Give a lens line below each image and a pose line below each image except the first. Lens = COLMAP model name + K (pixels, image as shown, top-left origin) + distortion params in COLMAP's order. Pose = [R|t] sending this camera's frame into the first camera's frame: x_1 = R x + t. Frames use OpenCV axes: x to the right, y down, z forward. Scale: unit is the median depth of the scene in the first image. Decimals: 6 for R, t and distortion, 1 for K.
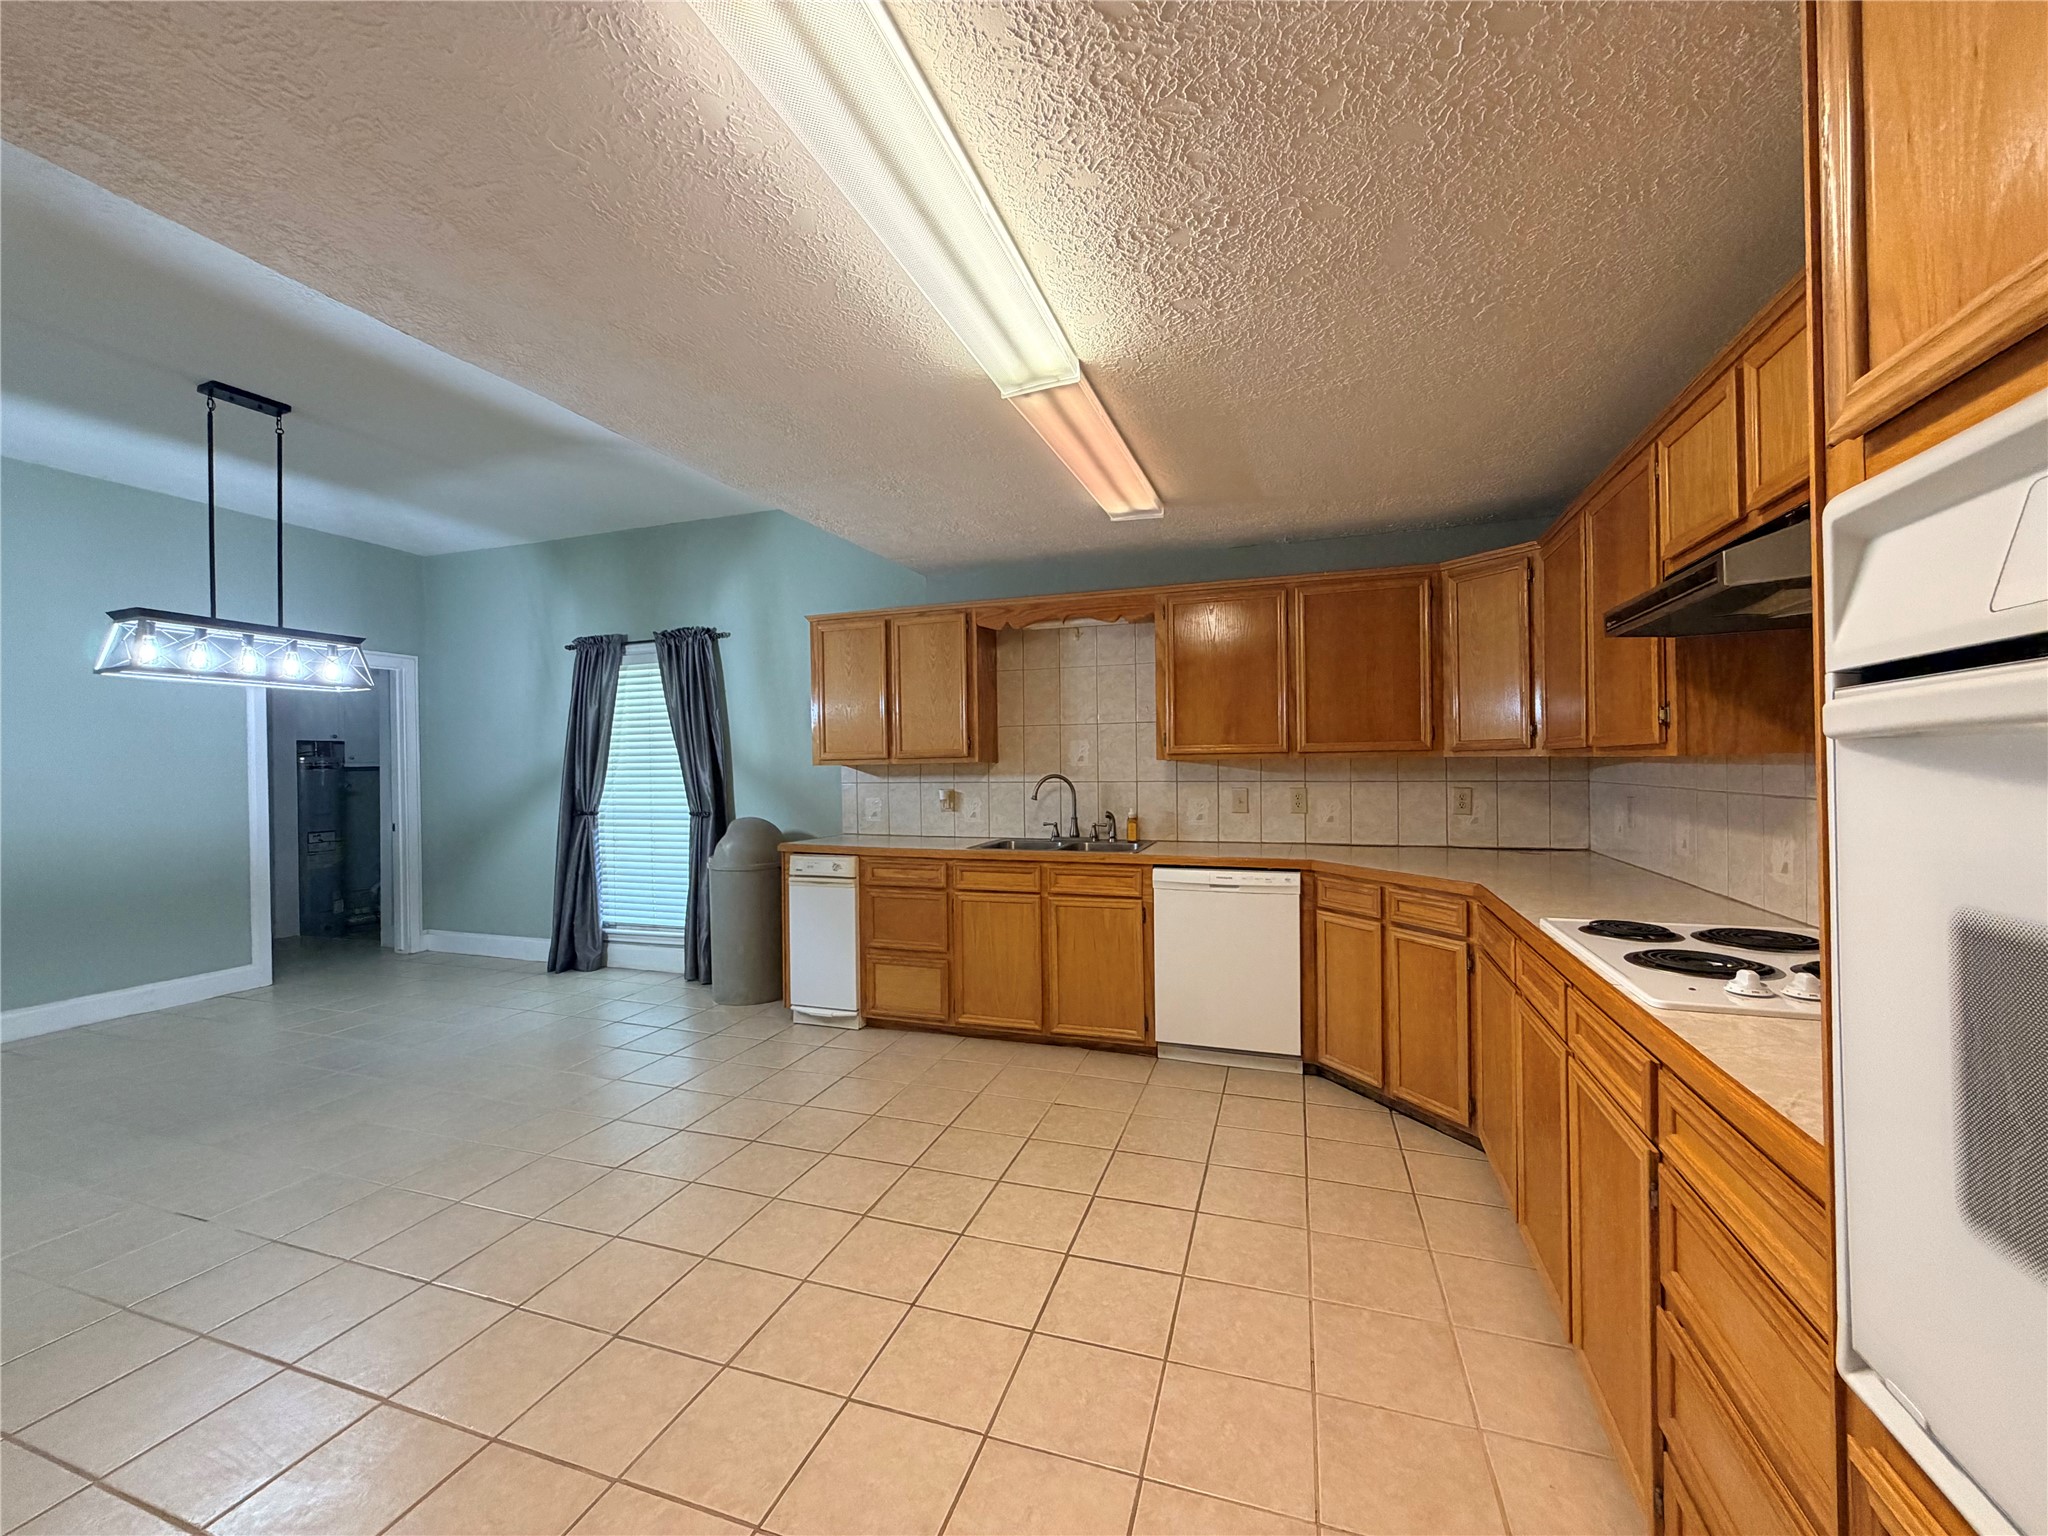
lens RADIAL K [[818.8, 0, 1025.0], [0, 818.8, 762.2], [0, 0, 1]] dist [-0.000442, 0.000300]
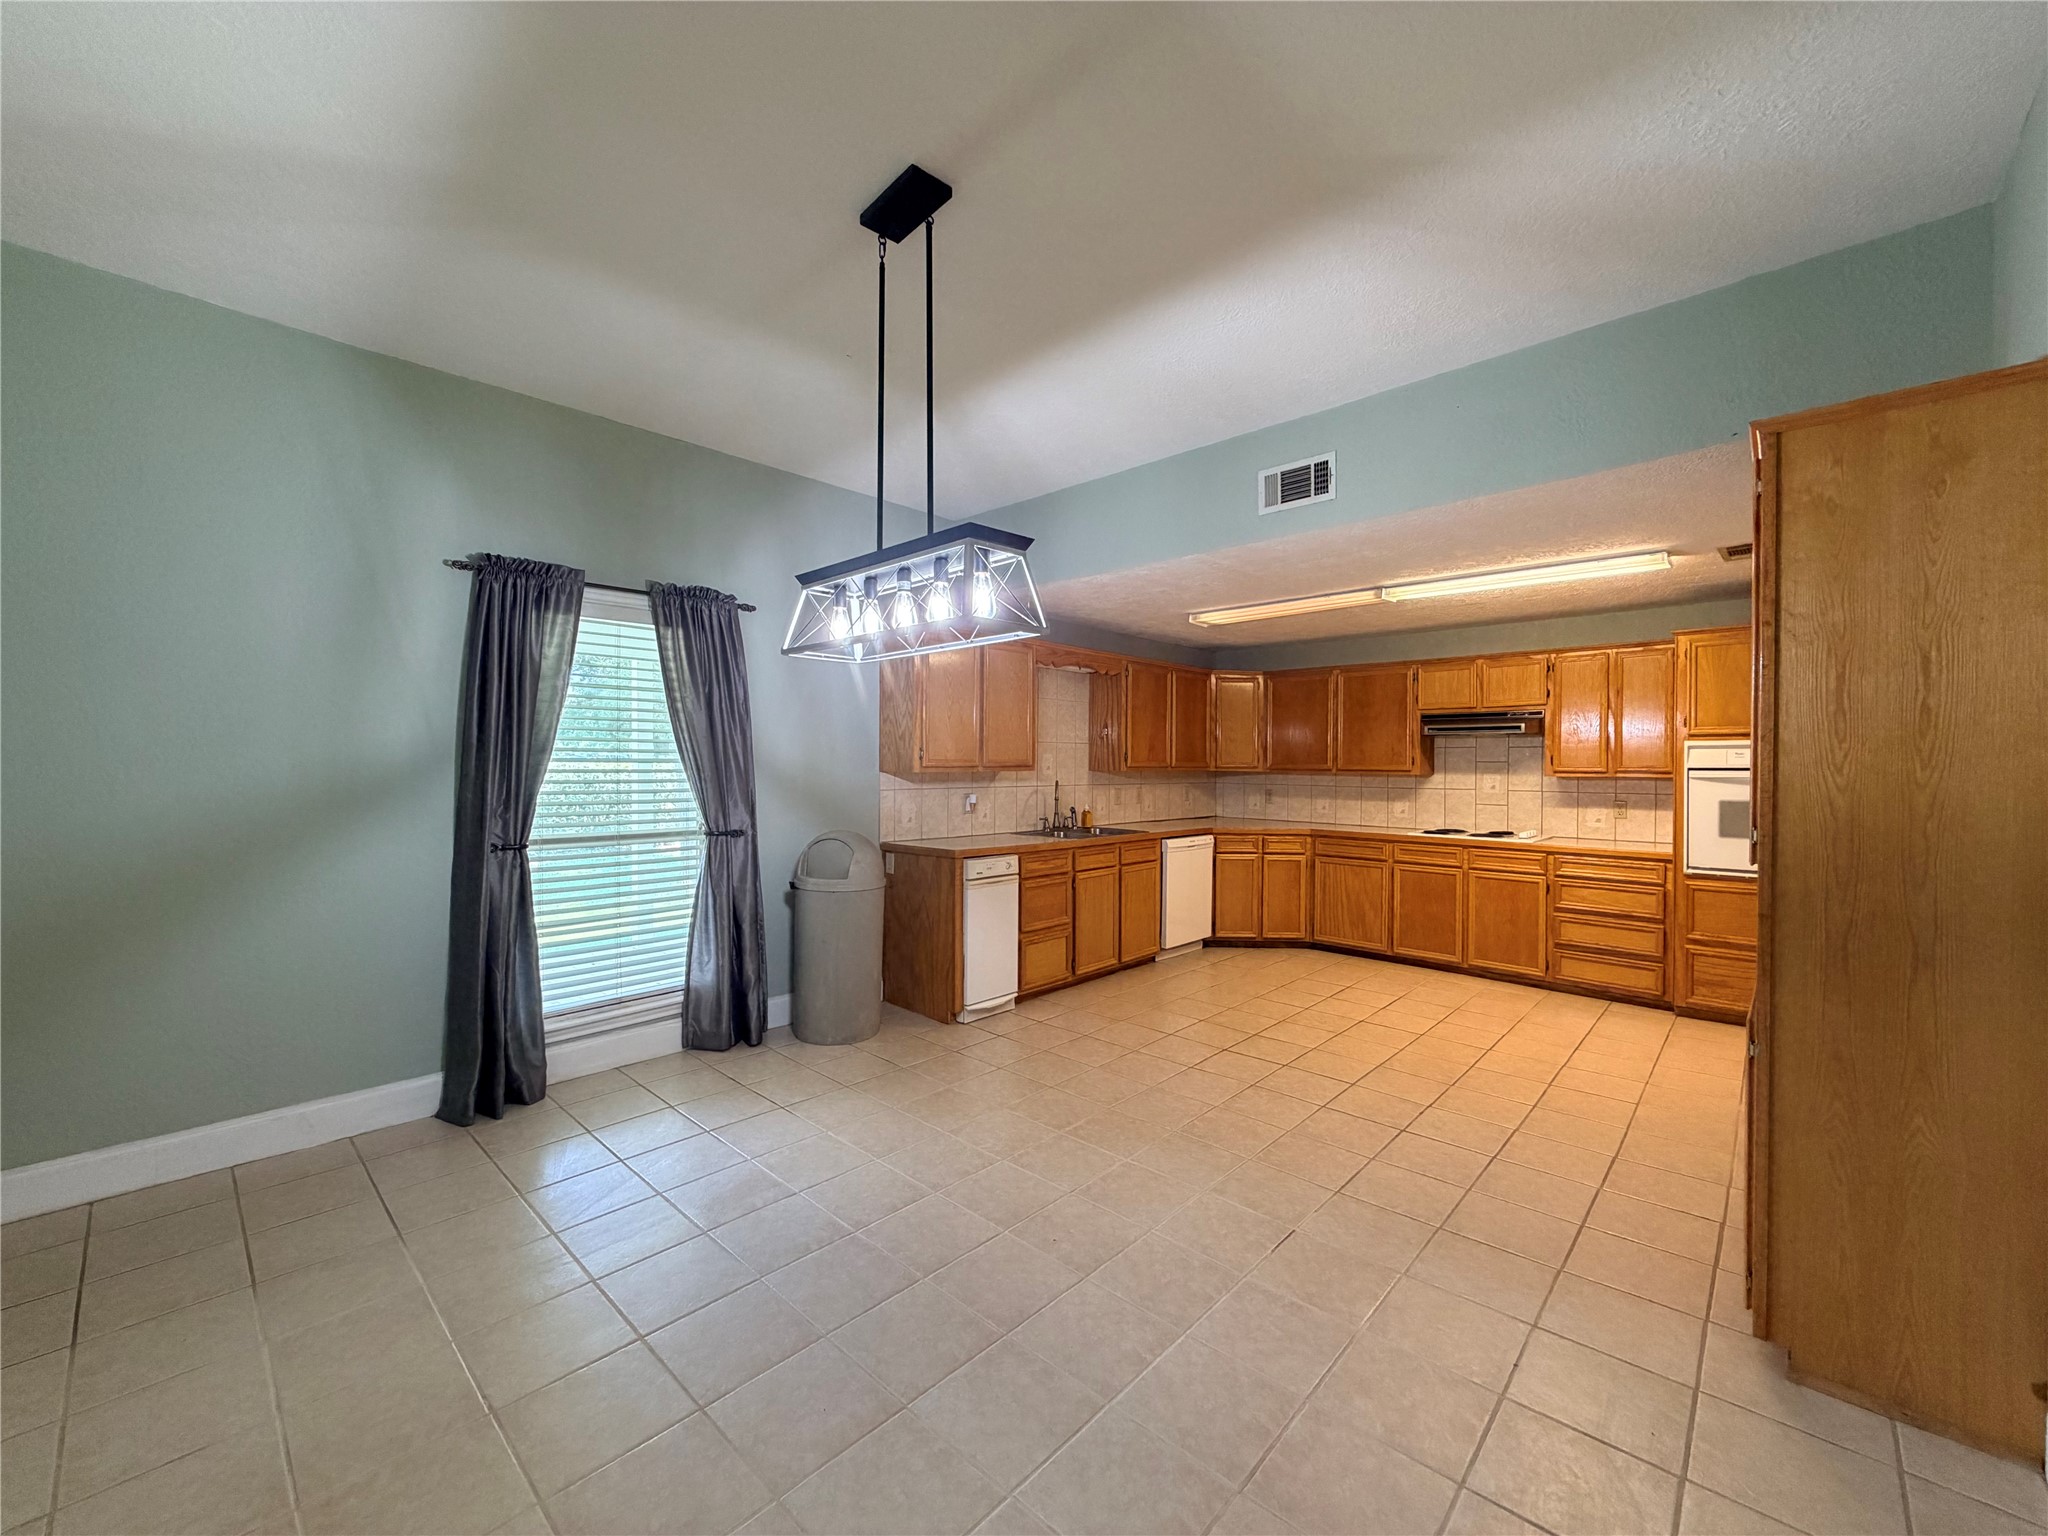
lens RADIAL K [[818.8, 0, 1012.4], [0, 818.8, 766.8], [0, 0, 1]] dist [-0.000442, 0.000300]
pose [[0.423627, 0.010510, 0.905776, -1.200655], [-0.014969, 0.999877, -0.004601, 0.000095], [-0.905713, -0.011610, 0.423732, 0.517354]]
